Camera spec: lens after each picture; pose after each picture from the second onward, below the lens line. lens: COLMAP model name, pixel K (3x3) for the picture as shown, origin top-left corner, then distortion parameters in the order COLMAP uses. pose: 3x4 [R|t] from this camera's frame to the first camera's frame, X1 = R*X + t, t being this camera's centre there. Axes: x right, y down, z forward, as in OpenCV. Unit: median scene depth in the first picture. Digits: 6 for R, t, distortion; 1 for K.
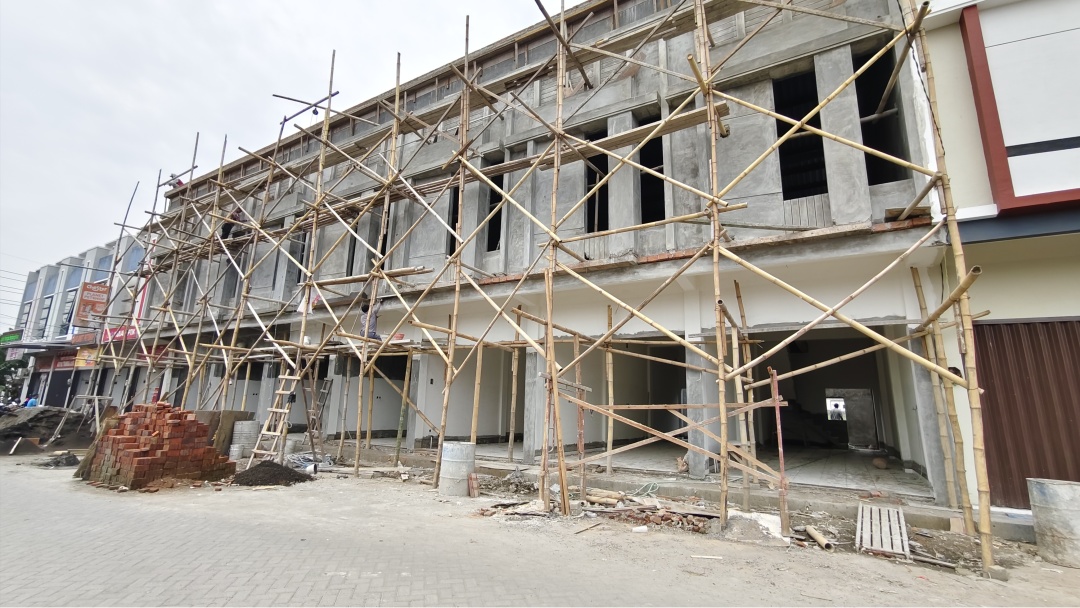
lens RADIAL K [[477.7, 0, 536.8], [0, 477.7, 296.5], [0, 0, 1]] dist [0.004005, 0.000918]
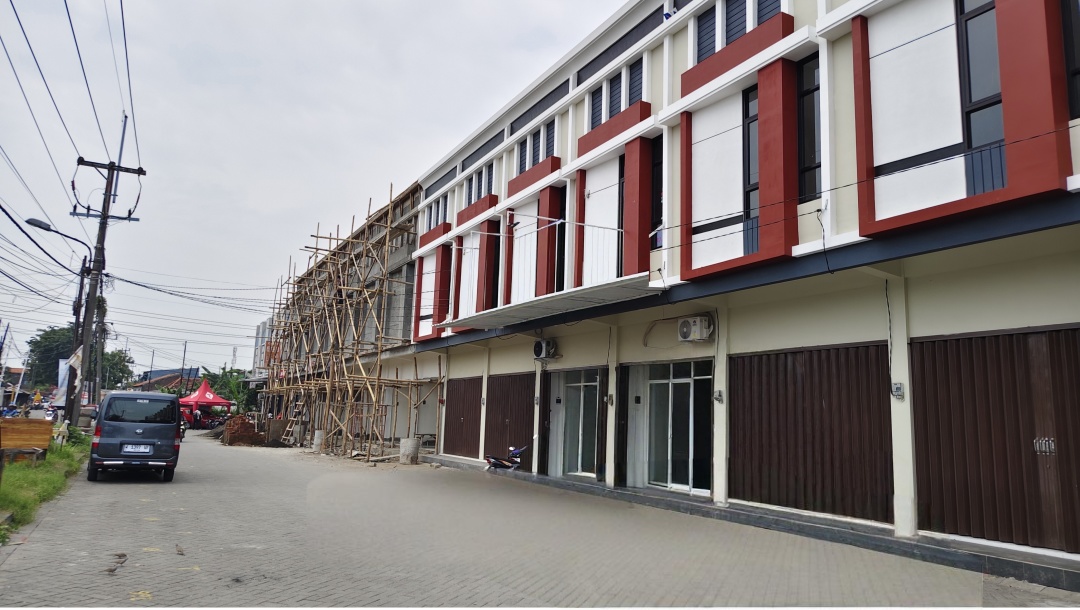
lens RADIAL K [[736.4, 0, 538.0], [0, 736.4, 293.0], [0, 0, 1]] dist [0.003430, -0.004068]
pose [[0.865125, -0.085706, -0.494179, 1.153348], [0.098360, 0.995151, -0.000396, -0.122293], [0.491817, -0.048265, 0.869360, -0.714144]]
